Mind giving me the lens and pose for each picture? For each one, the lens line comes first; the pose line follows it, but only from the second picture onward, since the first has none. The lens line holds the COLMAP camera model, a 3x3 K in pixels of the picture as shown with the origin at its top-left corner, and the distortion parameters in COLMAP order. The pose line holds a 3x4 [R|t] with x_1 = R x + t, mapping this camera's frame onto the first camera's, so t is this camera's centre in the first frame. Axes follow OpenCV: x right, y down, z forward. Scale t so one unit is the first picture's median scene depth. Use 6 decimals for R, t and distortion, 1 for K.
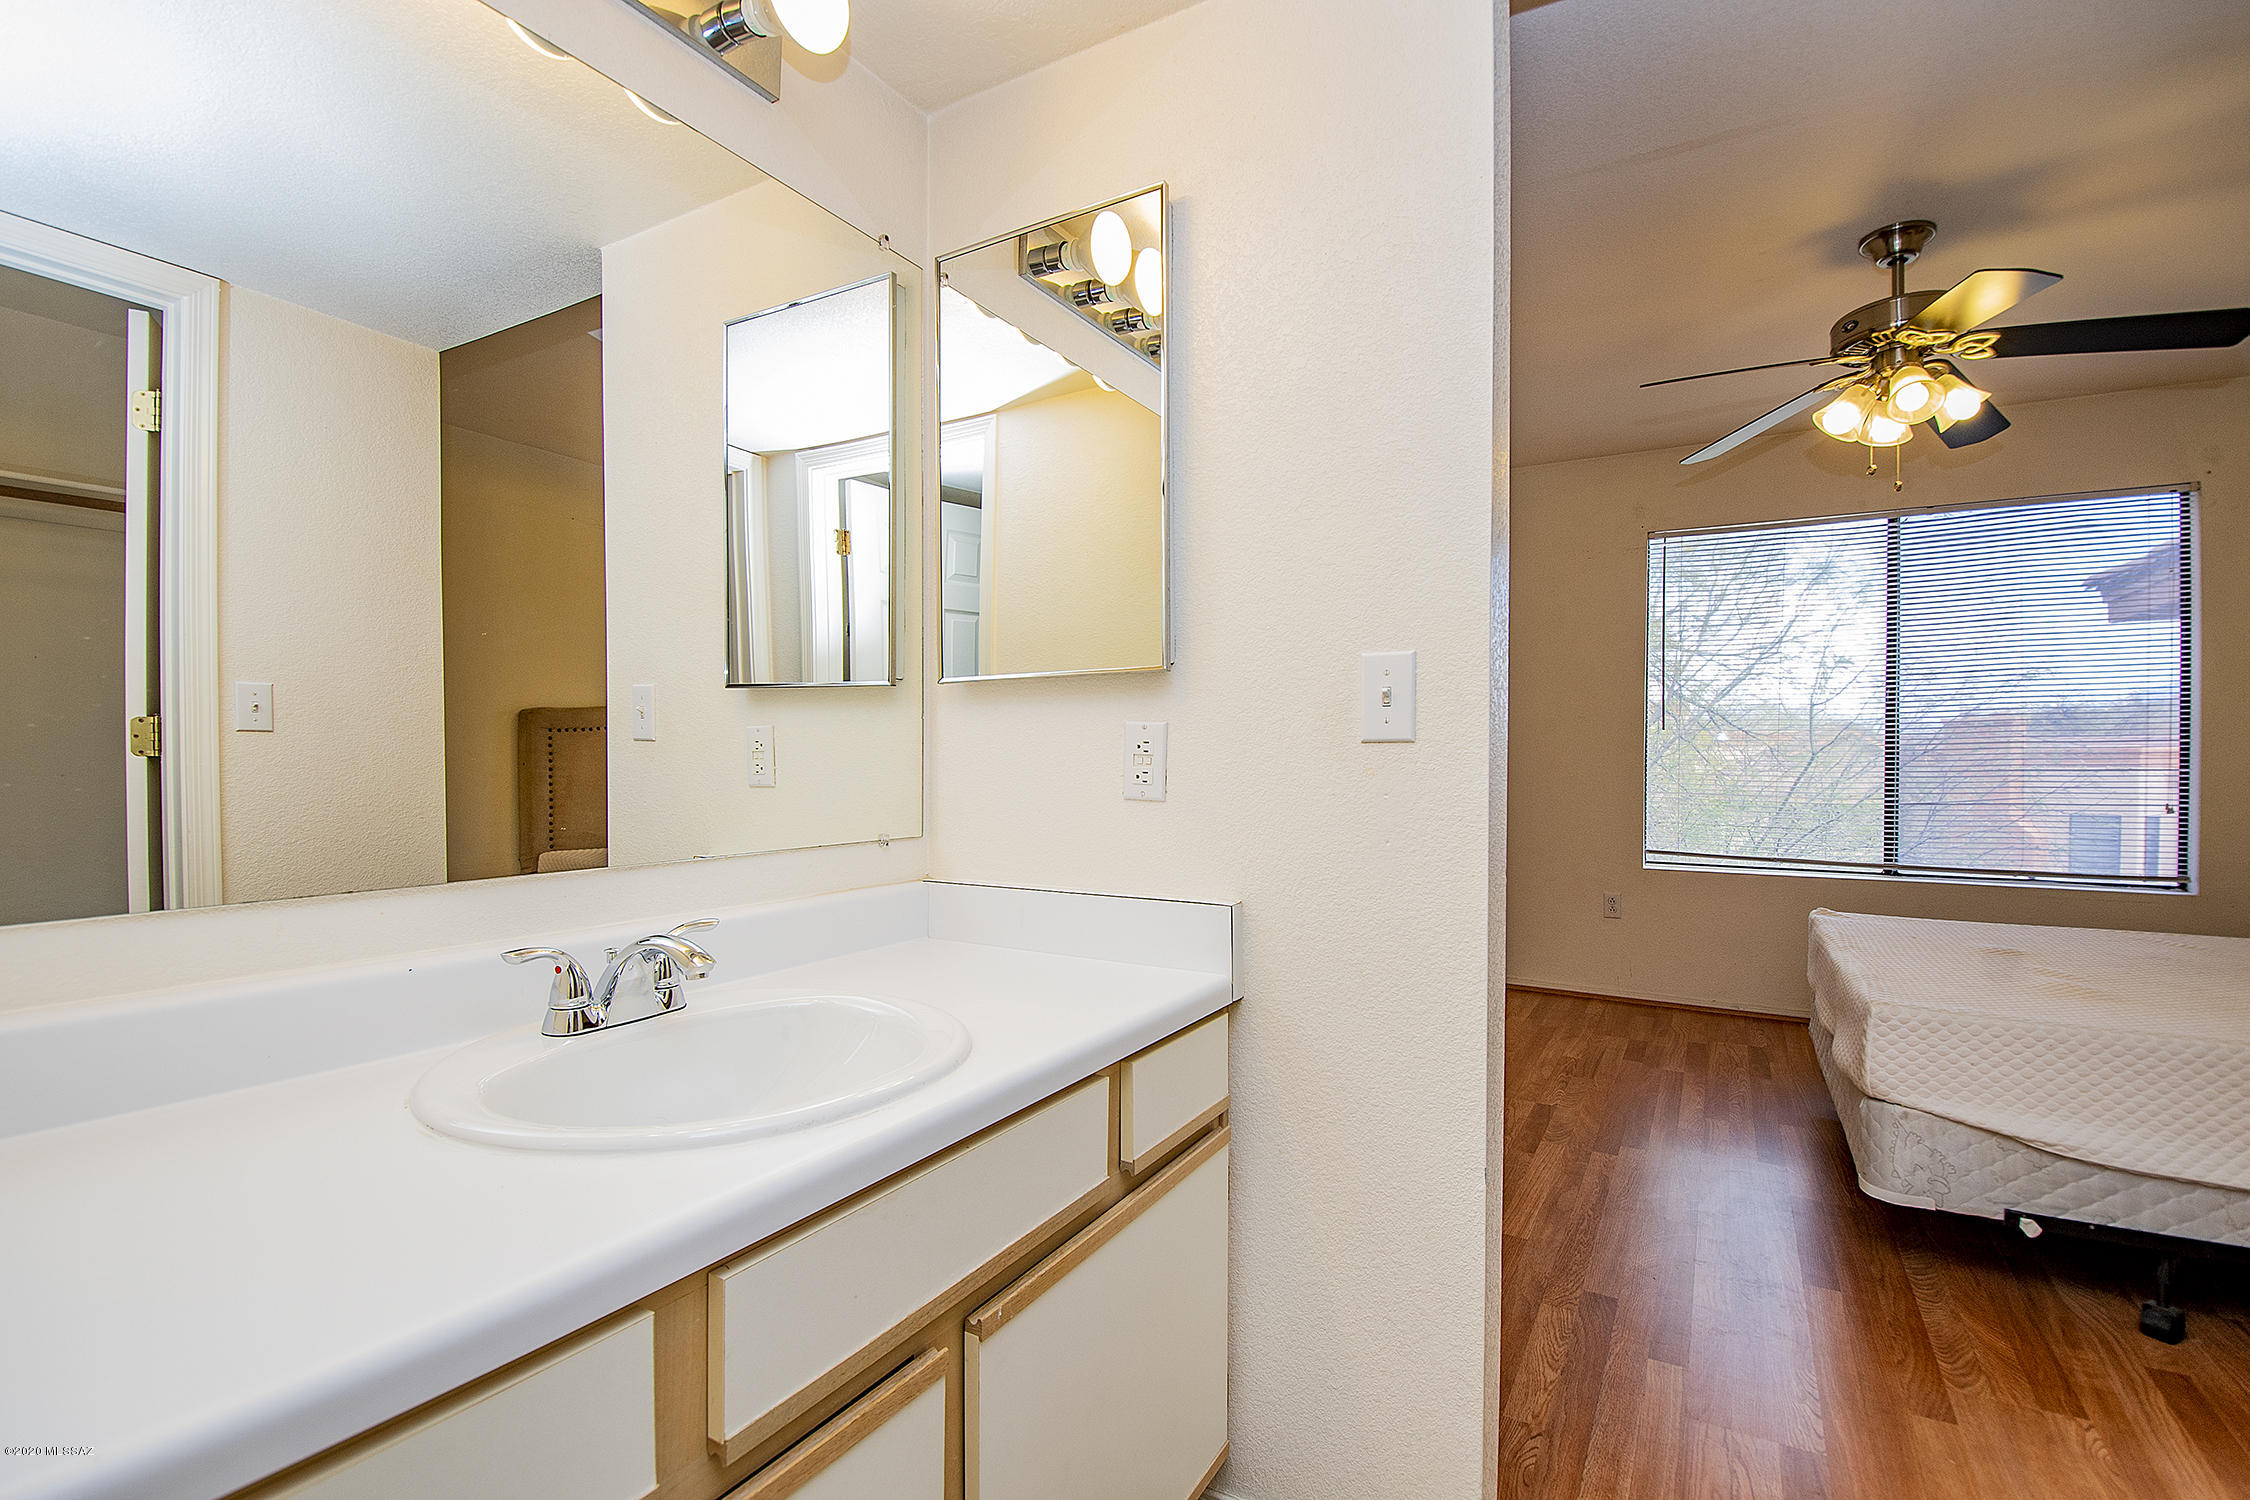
lens RADIAL K [[1035.9, 0, 1139.5], [0, 1035.9, 767.9], [0, 0, 1]] dist [0.014778, -0.020792]
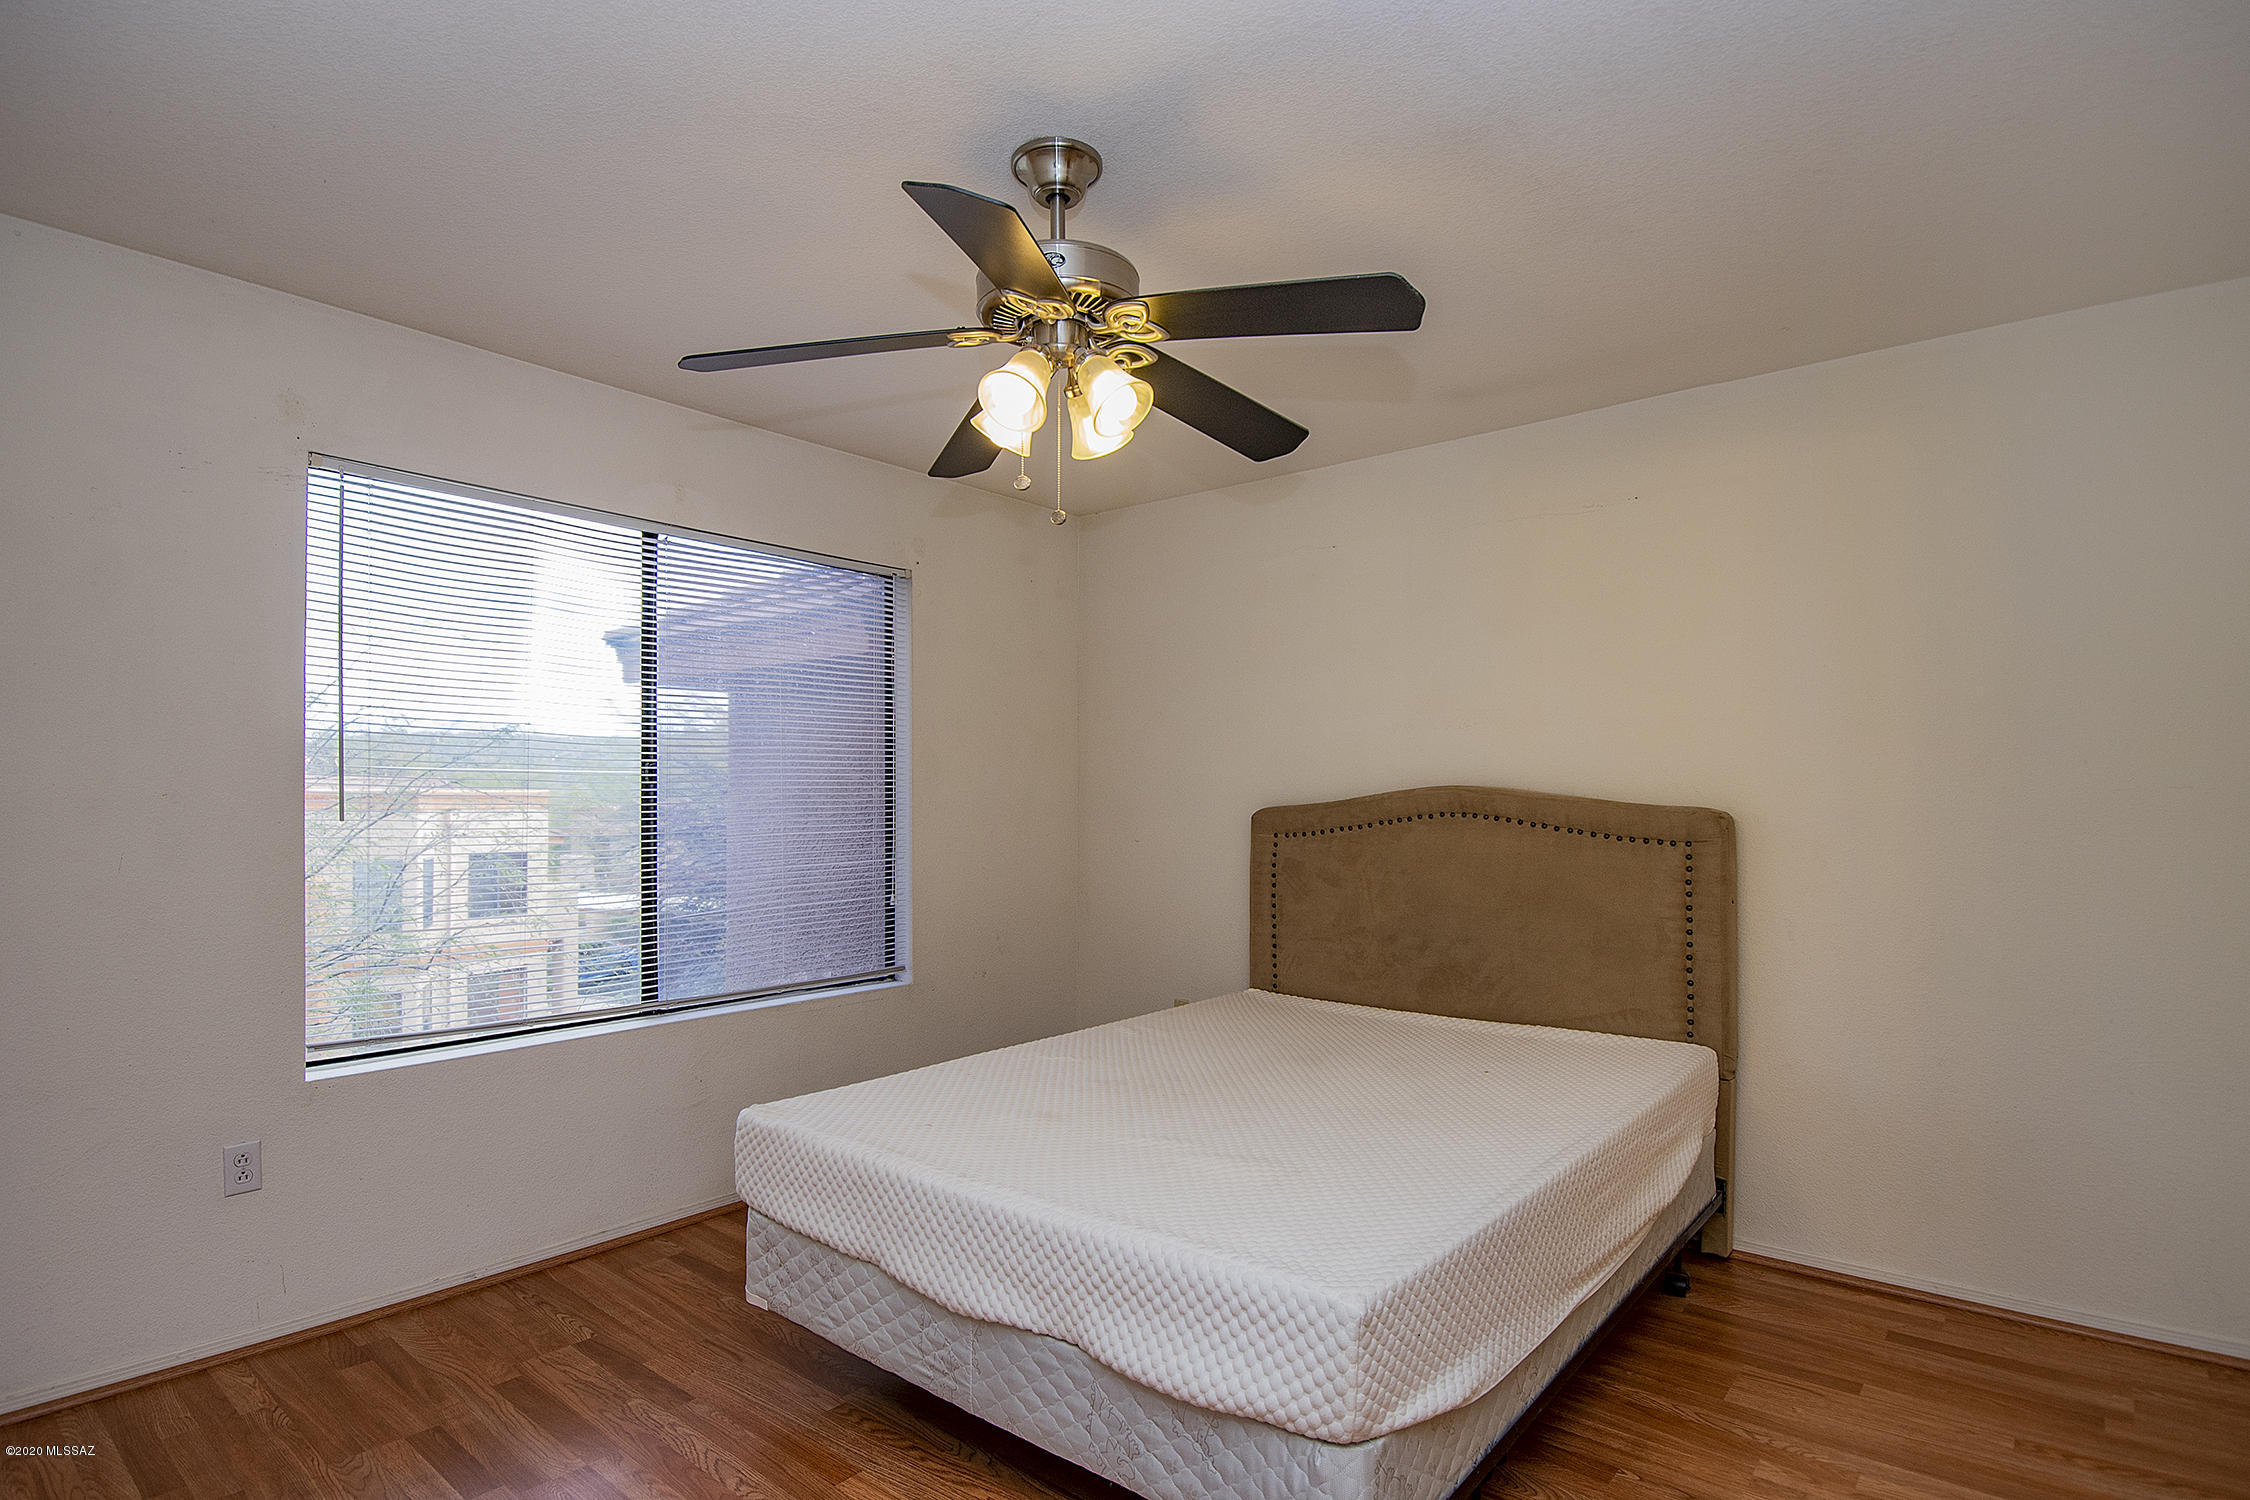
lens RADIAL K [[1115.1, 0, 1129.0], [0, 1115.1, 791.4], [0, 0, 1]] dist [-0.031965, 0.001011]
pose [[0.168670, -0.006277, 0.985653, 0.002617], [0.009840, 0.999941, 0.004684, -0.057615], [-0.985623, 0.008909, 0.168722, 0.538738]]
